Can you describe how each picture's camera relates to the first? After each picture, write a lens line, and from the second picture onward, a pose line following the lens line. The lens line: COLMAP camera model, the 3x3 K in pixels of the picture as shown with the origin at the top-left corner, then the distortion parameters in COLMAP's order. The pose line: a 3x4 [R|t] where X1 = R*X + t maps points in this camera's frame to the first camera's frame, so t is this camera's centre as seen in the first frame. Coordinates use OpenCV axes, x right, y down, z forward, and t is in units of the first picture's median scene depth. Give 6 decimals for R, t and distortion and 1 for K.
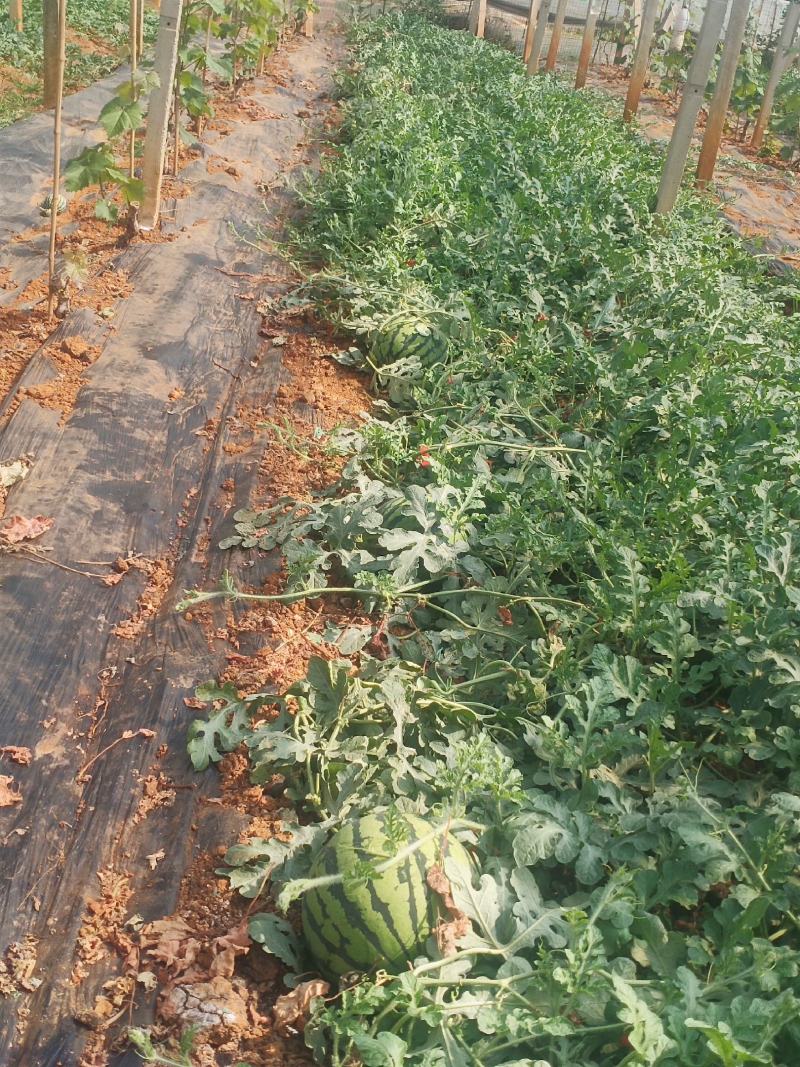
lens RADIAL K [[1382.0, 0, 400.0], [0, 1382.0, 533.5], [0, 0, 1]] dist [0.149467, -0.473797]
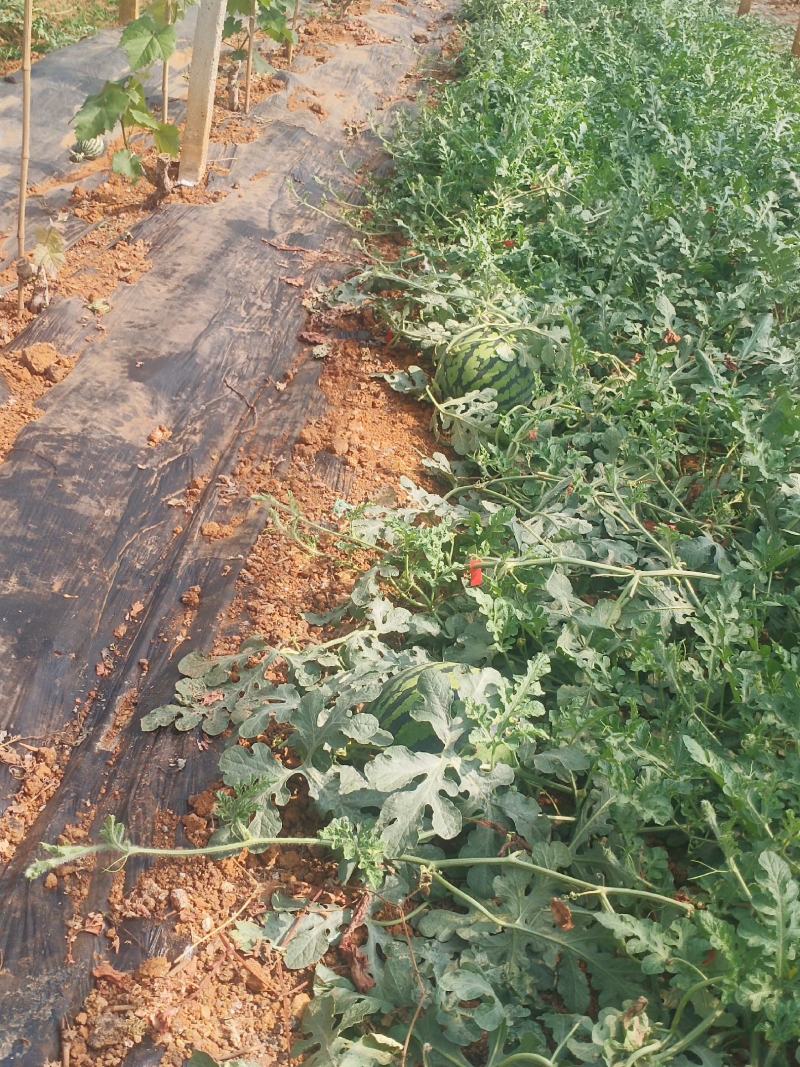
lens RADIAL K [[1382.0, 0, 400.0], [0, 1382.0, 533.5], [0, 0, 1]] dist [0.149467, -0.473797]
pose [[0.994257, 0.060971, -0.087954, 0.032425], [-0.056144, 0.996831, 0.056348, -0.091145], [0.091111, -0.051086, 0.994530, 0.257150]]
